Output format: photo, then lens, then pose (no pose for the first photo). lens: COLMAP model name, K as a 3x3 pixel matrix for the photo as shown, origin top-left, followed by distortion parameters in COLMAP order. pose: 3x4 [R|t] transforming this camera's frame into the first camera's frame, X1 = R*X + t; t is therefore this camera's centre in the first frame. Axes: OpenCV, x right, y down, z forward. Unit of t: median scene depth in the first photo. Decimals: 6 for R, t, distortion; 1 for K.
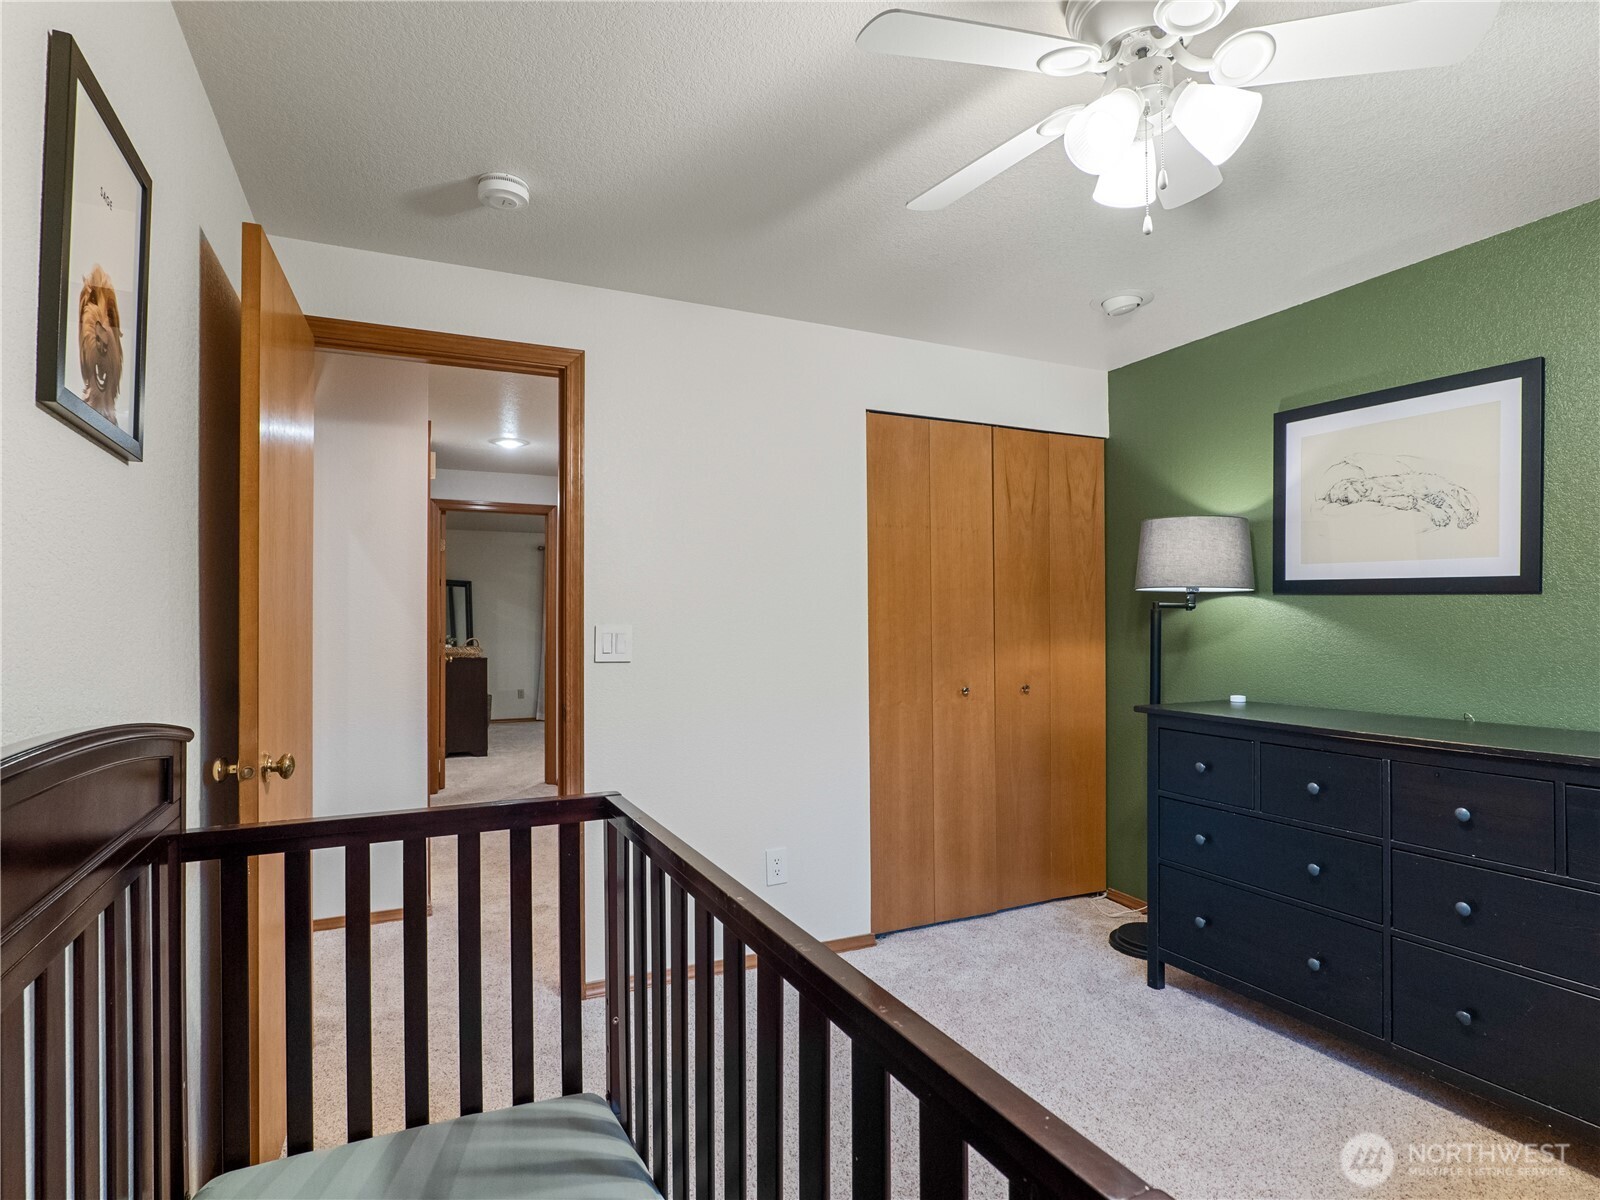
lens RADIAL K [[839.6, 0, 800.5], [0, 839.6, 595.8], [0, 0, 1]] dist [-0.026301, 0.009499]
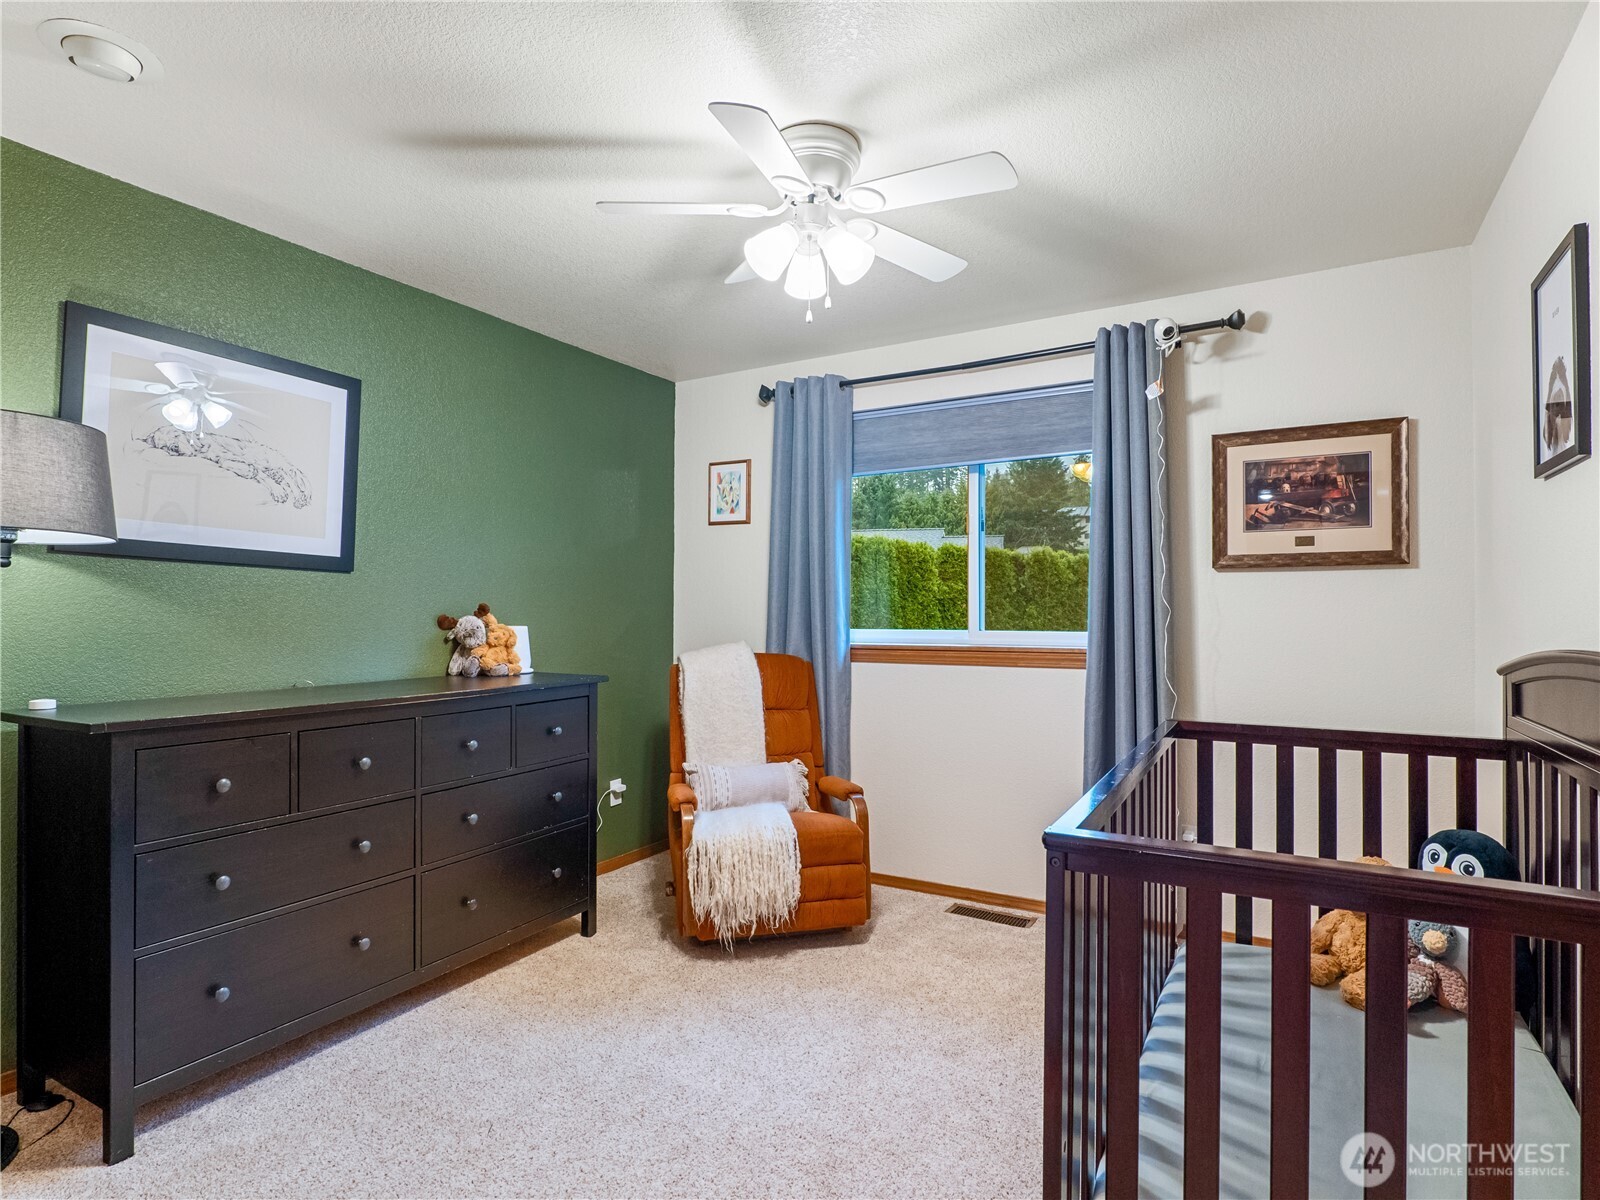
lens RADIAL K [[839.6, 0, 800.5], [0, 839.6, 595.8], [0, 0, 1]] dist [-0.026301, 0.009499]
pose [[-0.558386, 0.010121, 0.829519, -0.441760], [-0.031619, 0.998939, -0.033473, 0.046024], [-0.828978, -0.044920, -0.557474, 1.041746]]
